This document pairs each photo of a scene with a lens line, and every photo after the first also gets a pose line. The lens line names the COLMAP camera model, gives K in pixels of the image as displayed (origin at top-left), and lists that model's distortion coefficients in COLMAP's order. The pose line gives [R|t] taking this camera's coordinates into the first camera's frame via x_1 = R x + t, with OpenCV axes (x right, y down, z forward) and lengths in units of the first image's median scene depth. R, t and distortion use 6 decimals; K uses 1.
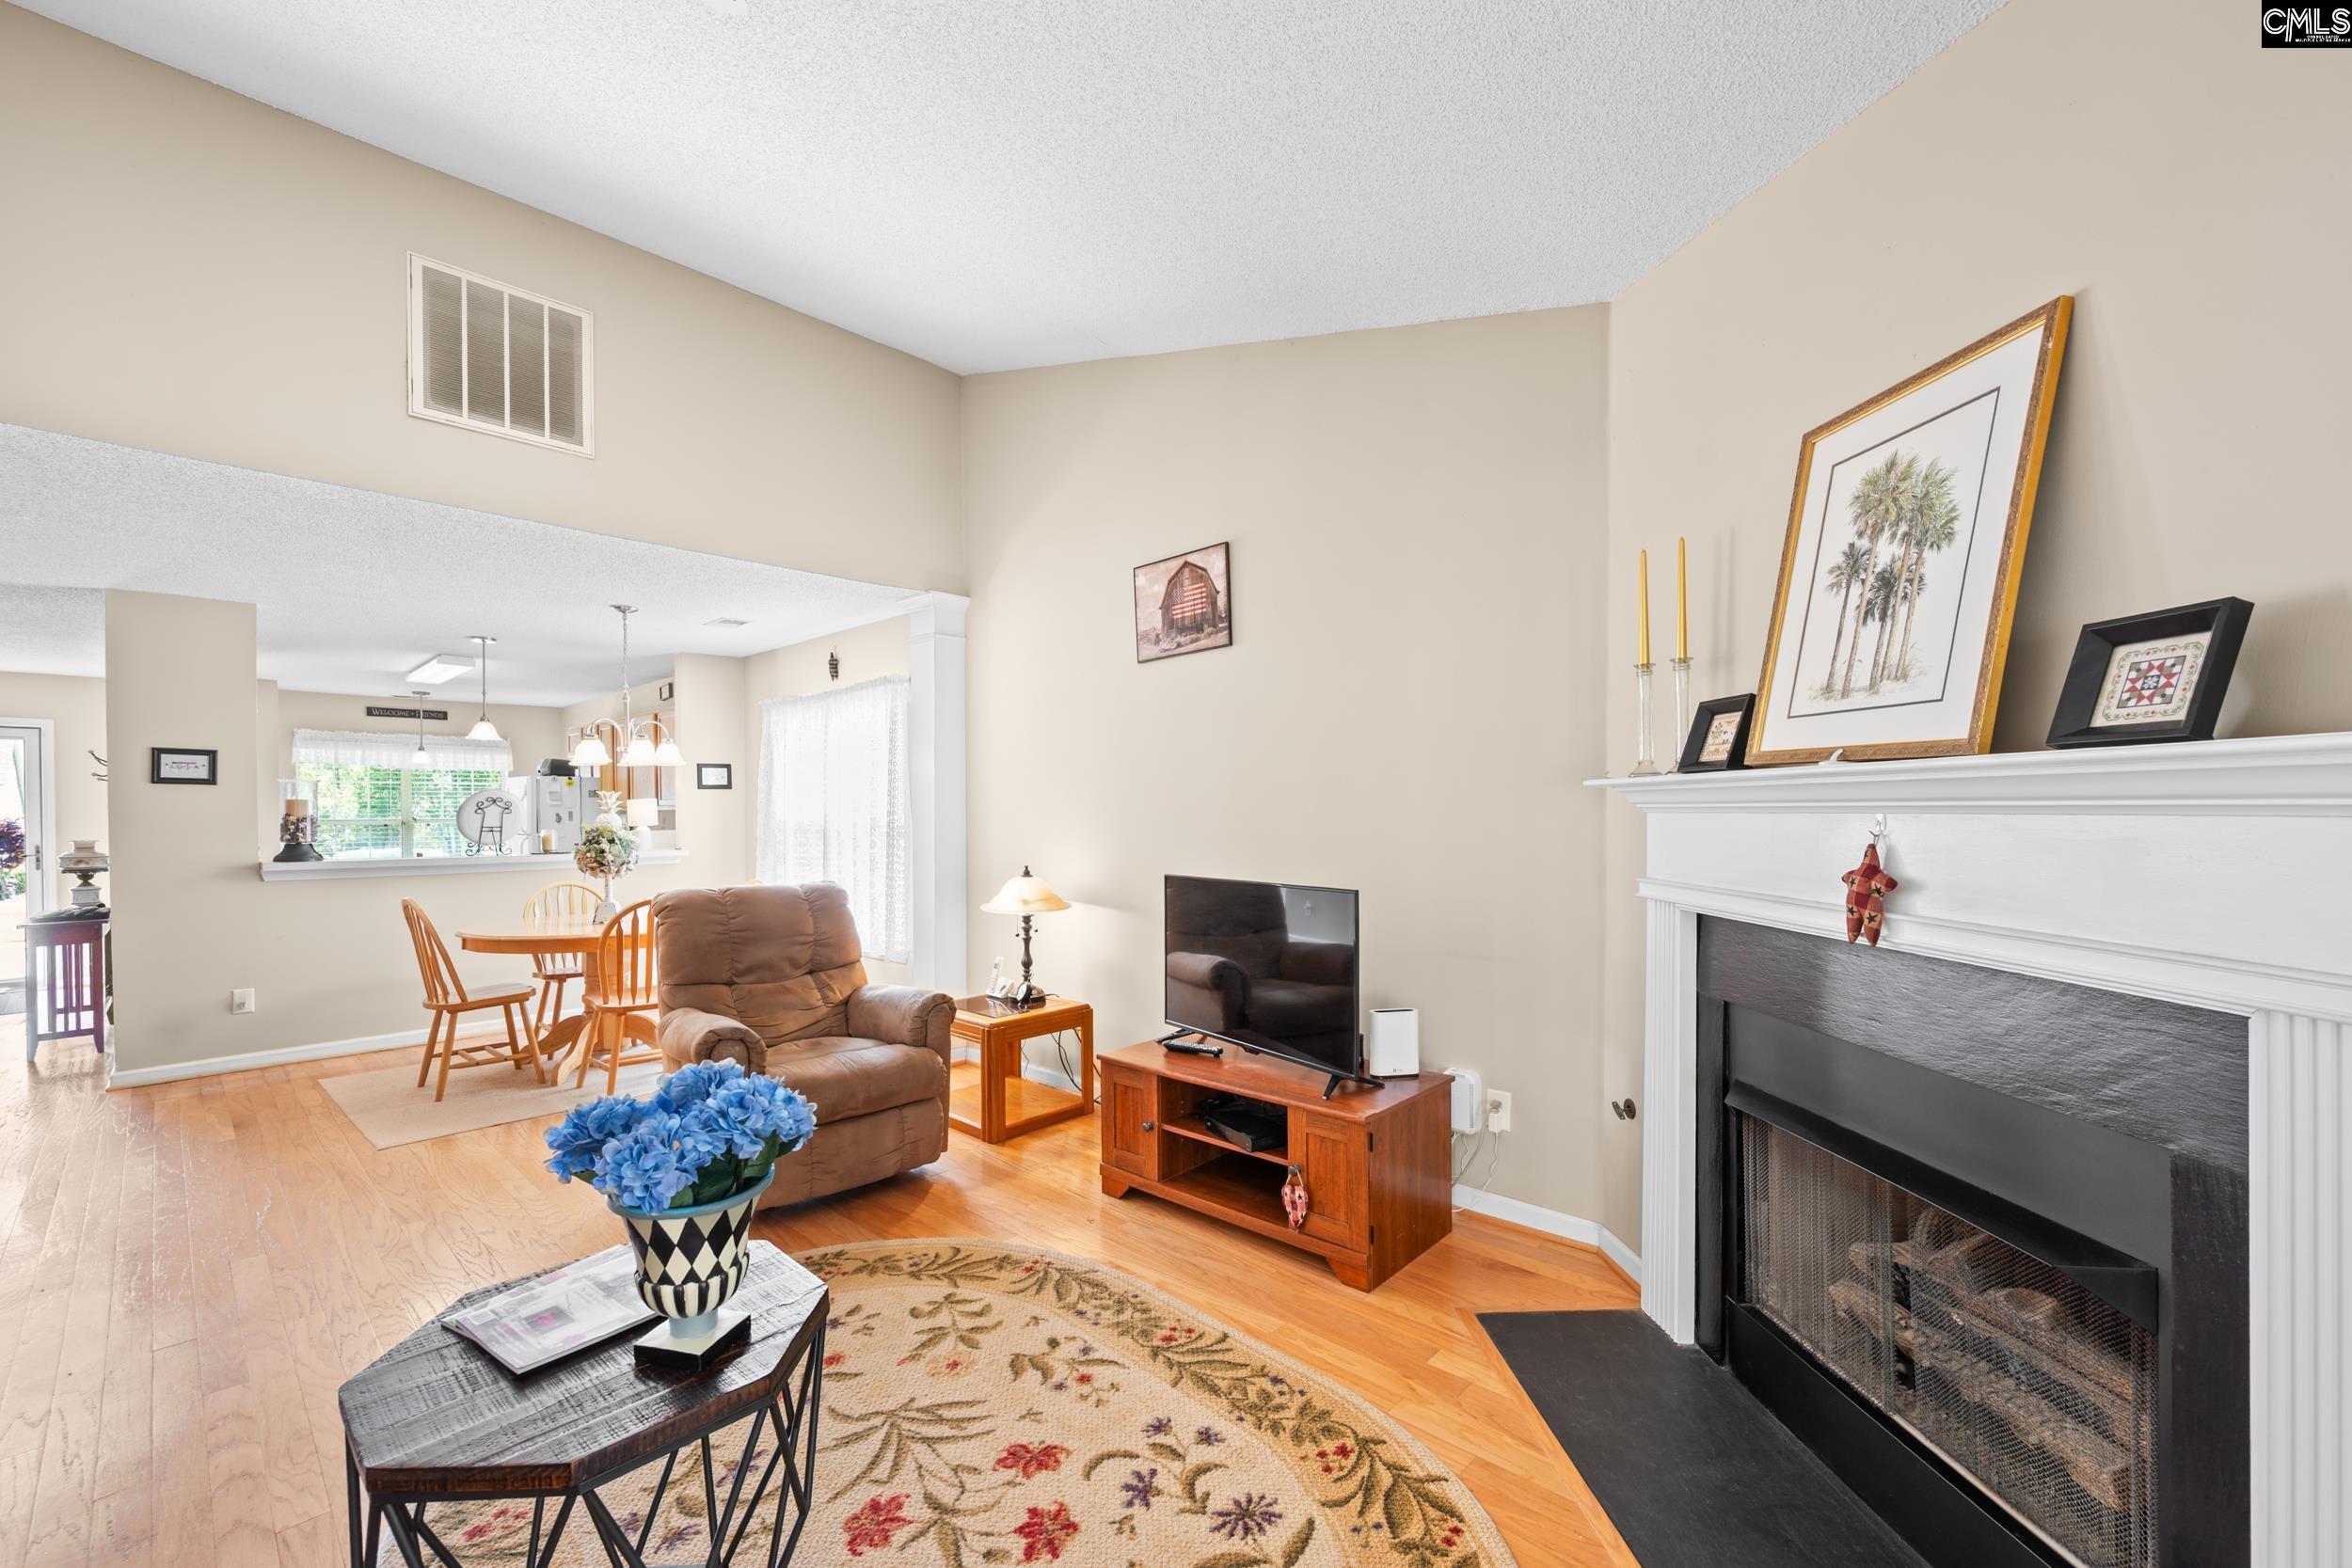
lens RADIAL K [[931.8, 0, 1174.0], [0, 931.8, 823.5], [0, 0, 1]] dist [-0.002012, 0.000897]
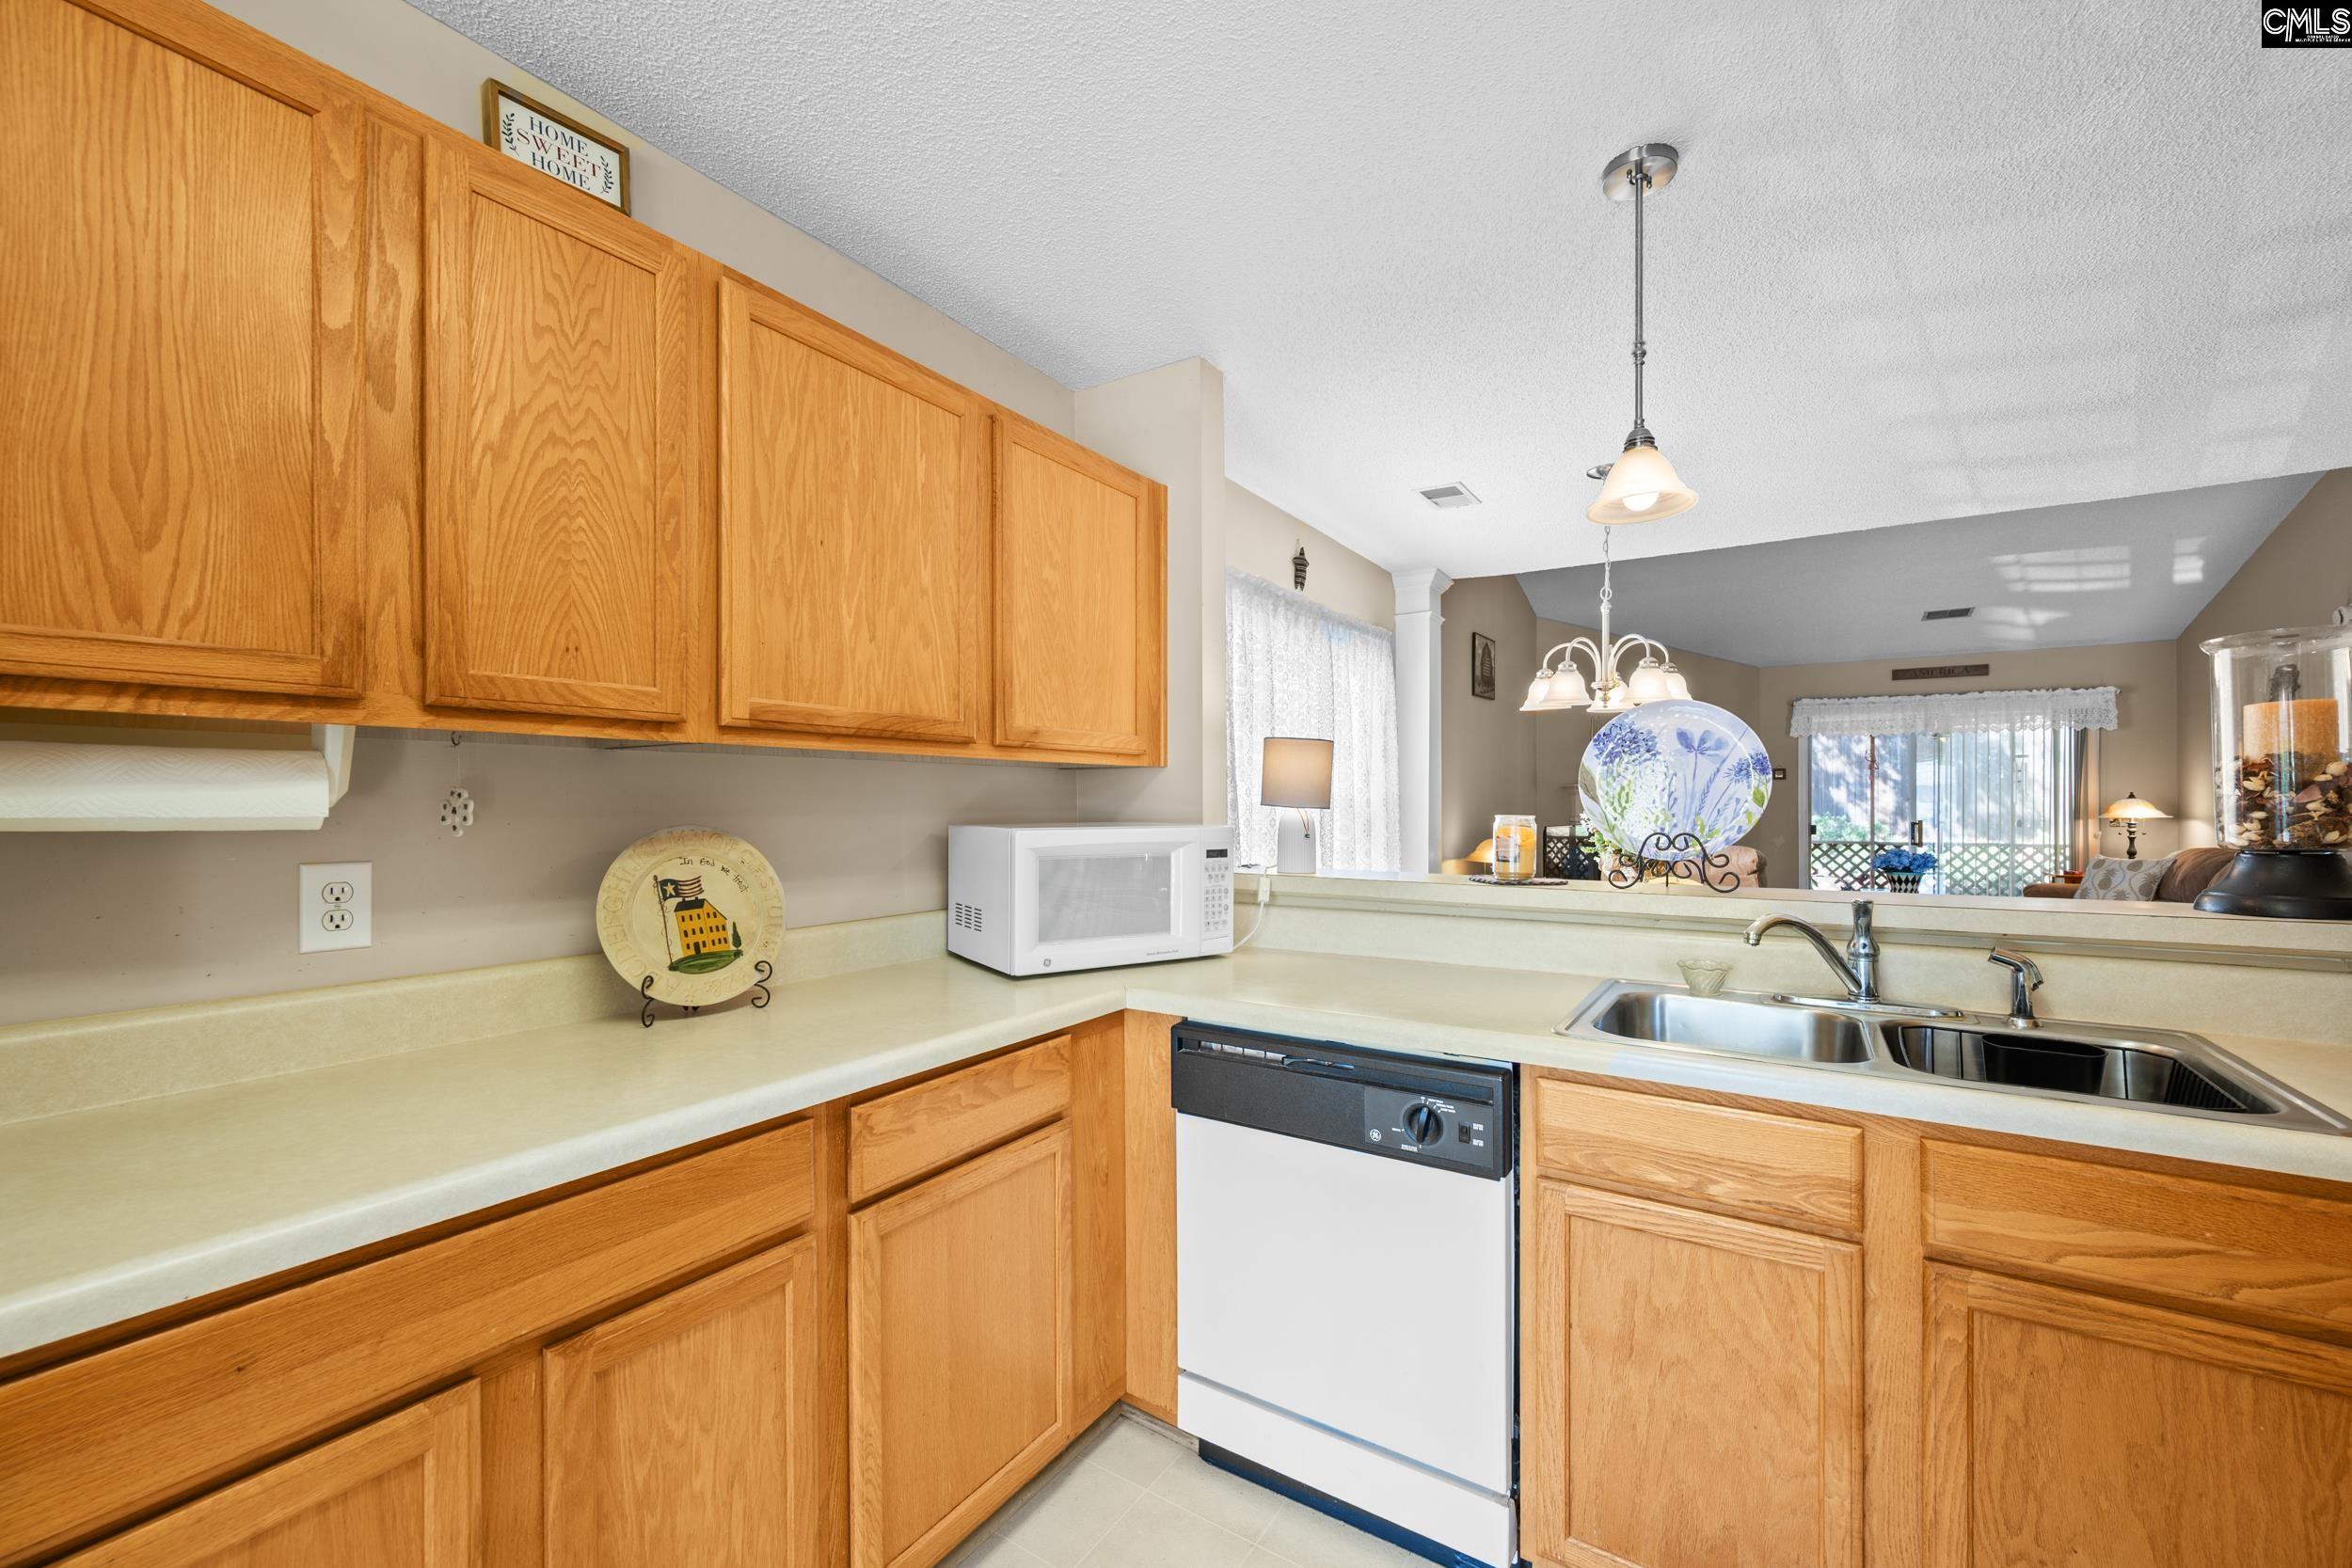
lens RADIAL K [[931.8, 0, 1171.8], [0, 931.8, 805.6], [0, 0, 1]] dist [-0.002012, 0.000897]
pose [[-0.161278, 0.001271, 0.986908, -3.262184], [0.016104, 0.999869, 0.001344, -0.001062], [-0.986778, 0.016110, -0.161278, 3.868492]]
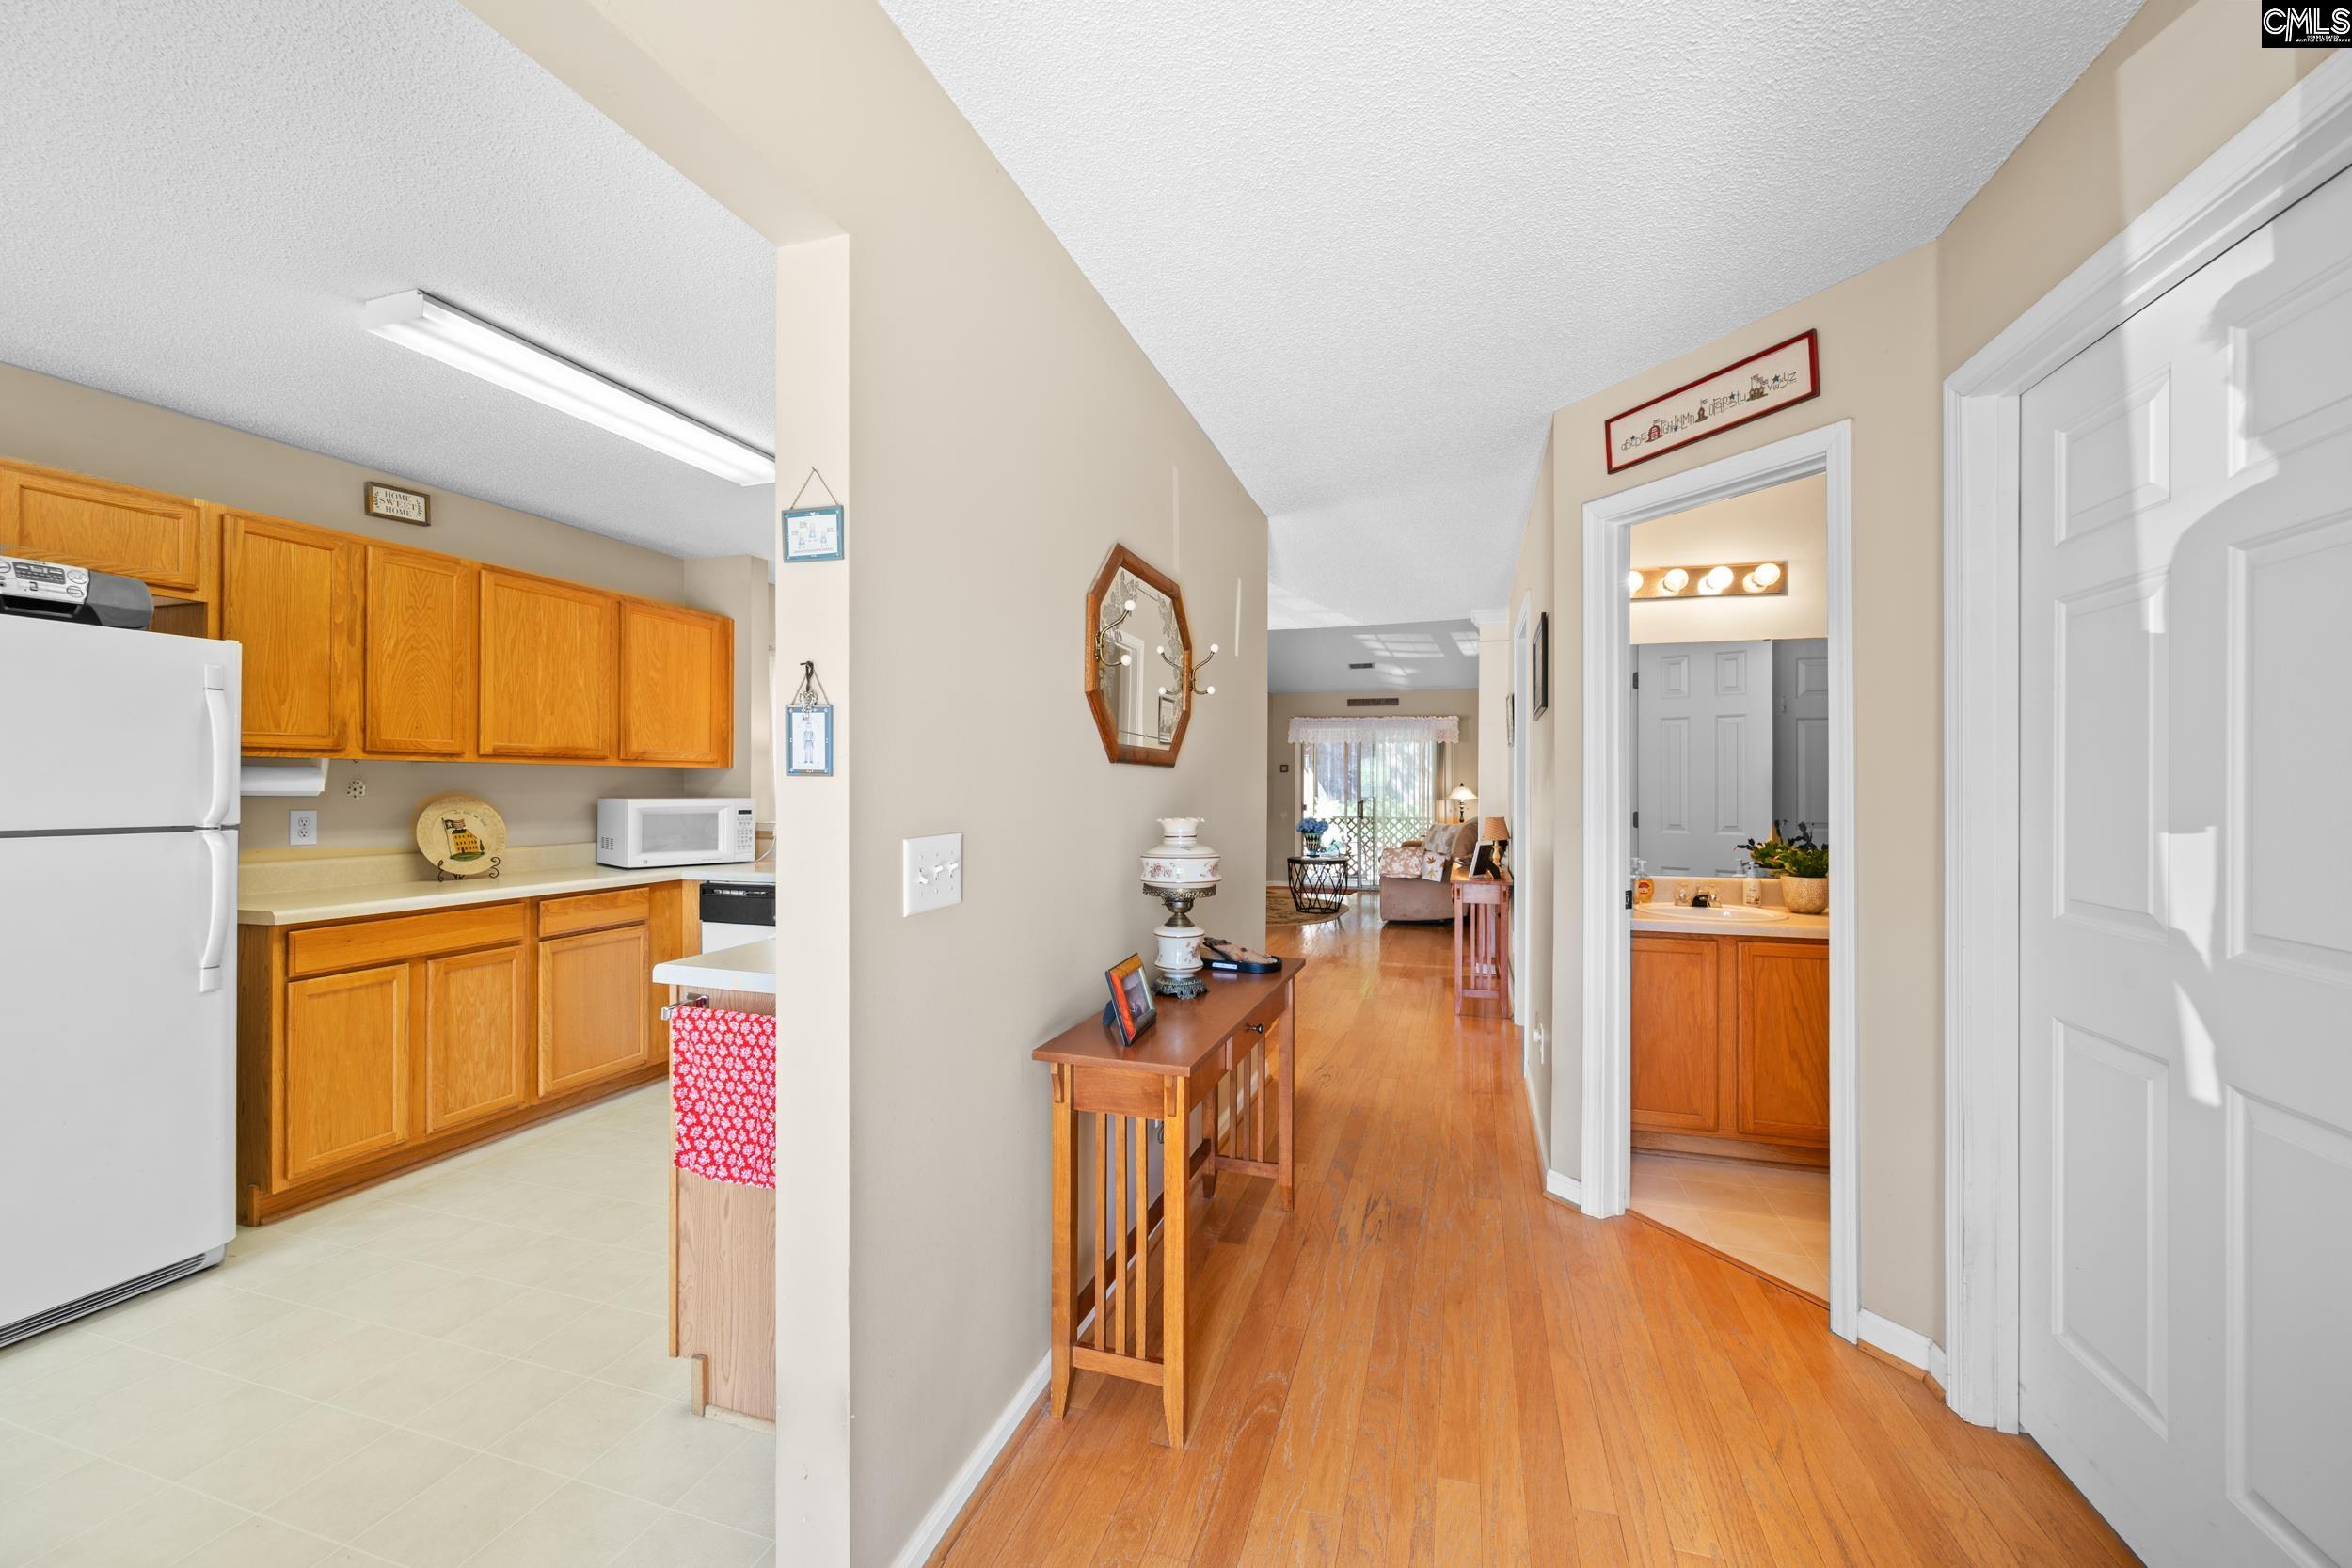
lens RADIAL K [[931.8, 0, 1179.6], [0, 931.8, 780.8], [0, 0, 1]] dist [-0.002012, 0.000897]
pose [[-0.422086, 0.009976, 0.906501, -4.806795], [0.012453, 0.999909, -0.005205, 0.007435], [-0.906470, 0.009092, -0.422172, 3.614373]]
